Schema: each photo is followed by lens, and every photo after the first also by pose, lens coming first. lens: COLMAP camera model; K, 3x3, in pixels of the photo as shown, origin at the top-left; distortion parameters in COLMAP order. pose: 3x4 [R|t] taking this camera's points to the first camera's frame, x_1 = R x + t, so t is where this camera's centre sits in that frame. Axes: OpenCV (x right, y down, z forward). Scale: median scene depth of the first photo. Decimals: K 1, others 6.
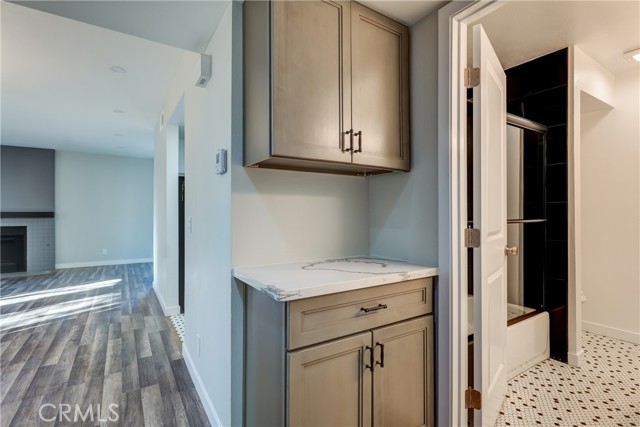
lens RADIAL K [[306.5, 0, 321.2], [0, 306.5, 213.9], [0, 0, 1]] dist [0.001497, 0.000866]
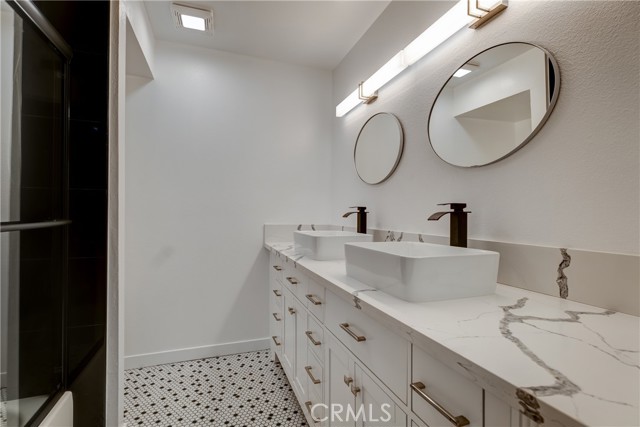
lens RADIAL K [[306.5, 0, 321.2], [0, 306.5, 213.9], [0, 0, 1]] dist [0.001497, 0.000866]
pose [[0.215554, 0.001333, 0.976491, 0.290301], [-0.004499, 0.999990, -0.000372, 0.002522], [-0.976481, -0.004313, 0.215558, 0.433268]]
